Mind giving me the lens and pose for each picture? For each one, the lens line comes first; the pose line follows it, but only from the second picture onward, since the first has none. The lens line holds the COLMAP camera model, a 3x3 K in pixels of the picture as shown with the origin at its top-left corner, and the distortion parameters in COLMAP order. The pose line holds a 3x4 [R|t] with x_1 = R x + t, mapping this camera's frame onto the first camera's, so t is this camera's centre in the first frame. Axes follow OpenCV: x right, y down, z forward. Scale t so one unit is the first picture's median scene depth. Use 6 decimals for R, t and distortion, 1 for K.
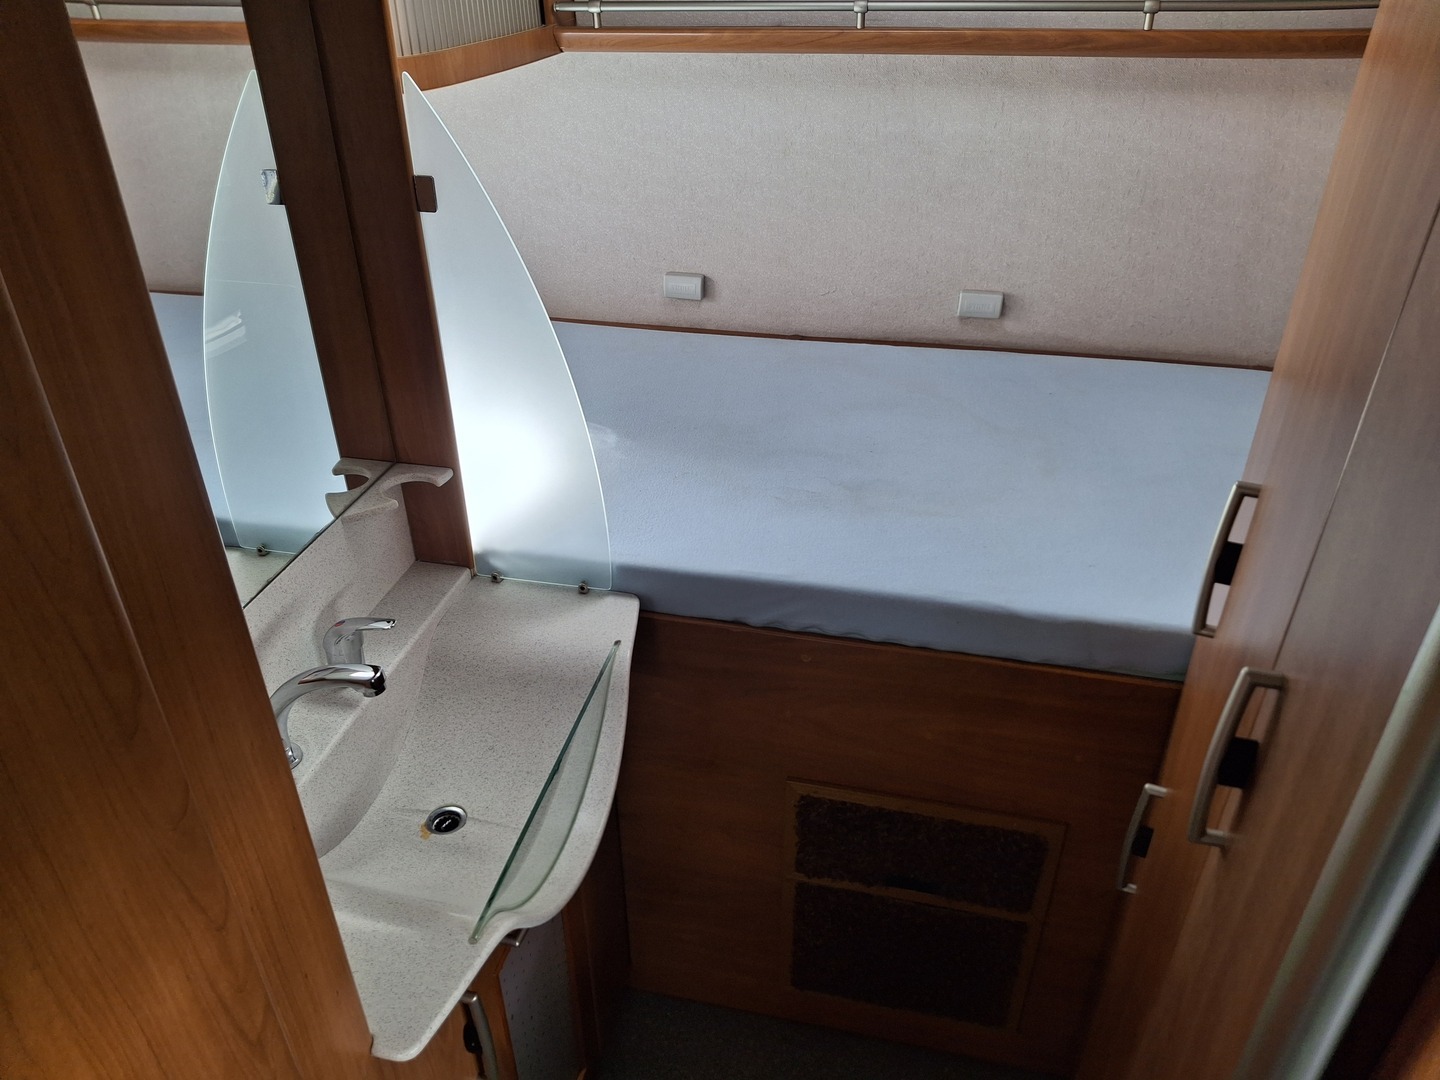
lens RADIAL K [[1069.2, 0, 720.0], [0, 1069.2, 540.0], [0, 0, 1]] dist [0.119157, -0.160151]
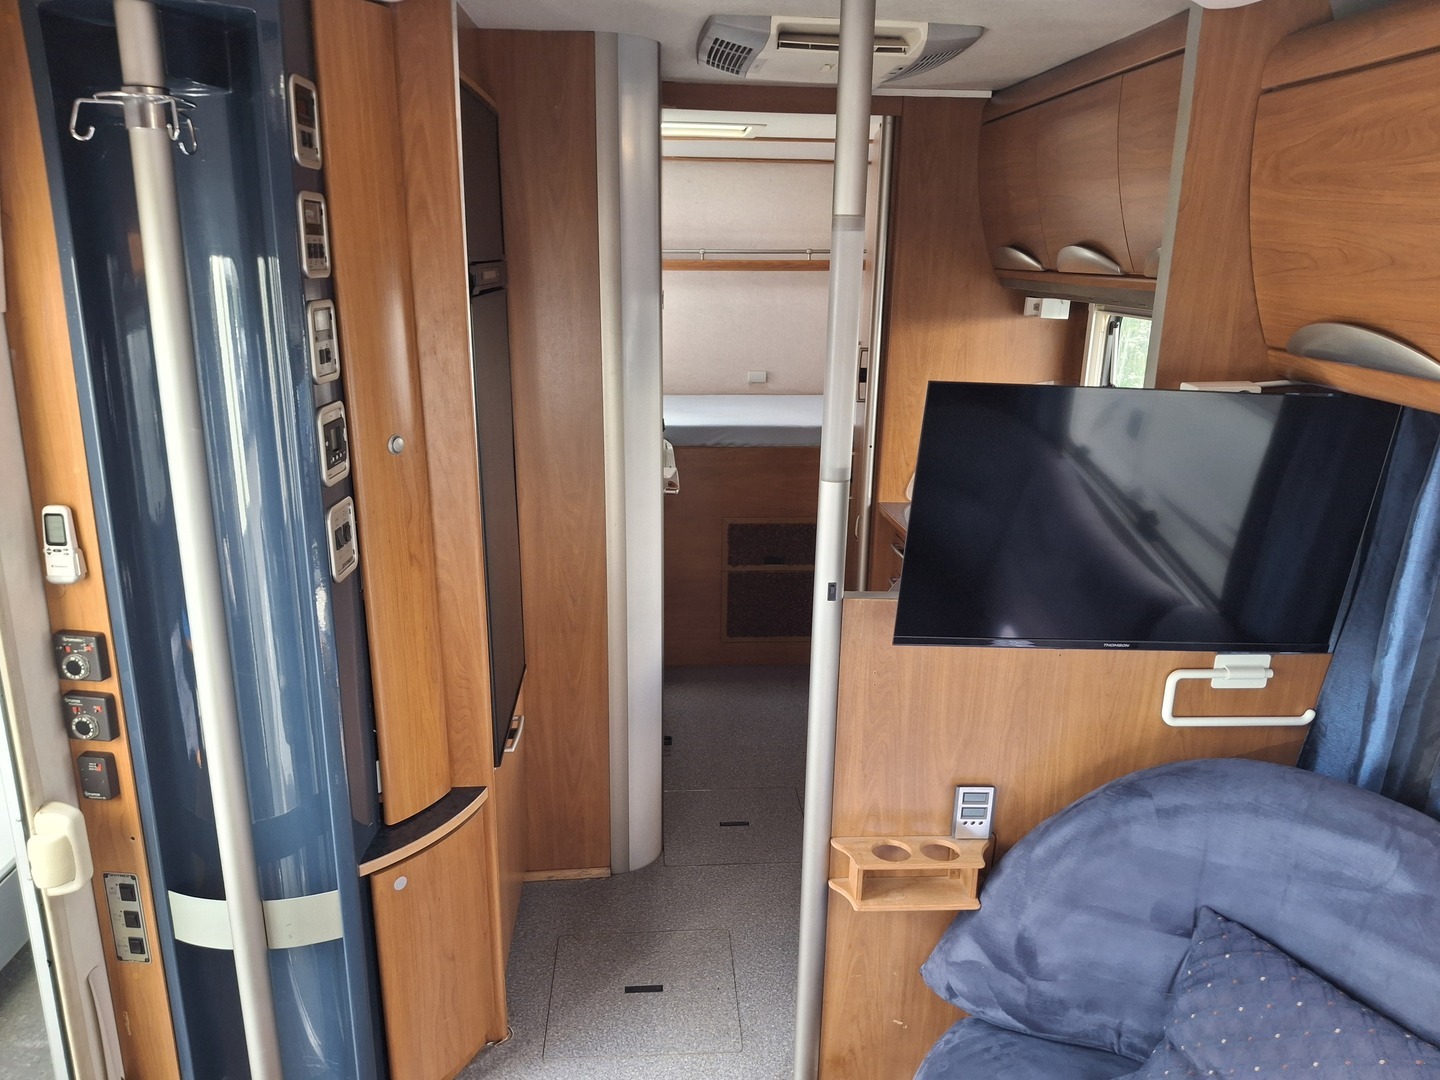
lens RADIAL K [[1069.2, 0, 720.0], [0, 1069.2, 540.0], [0, 0, 1]] dist [0.119157, -0.160151]
pose [[0.958656, -0.053676, 0.279459, -0.618507], [0.133262, 0.952391, -0.274214, 0.922295], [-0.251436, 0.300118, 0.920168, -1.214242]]
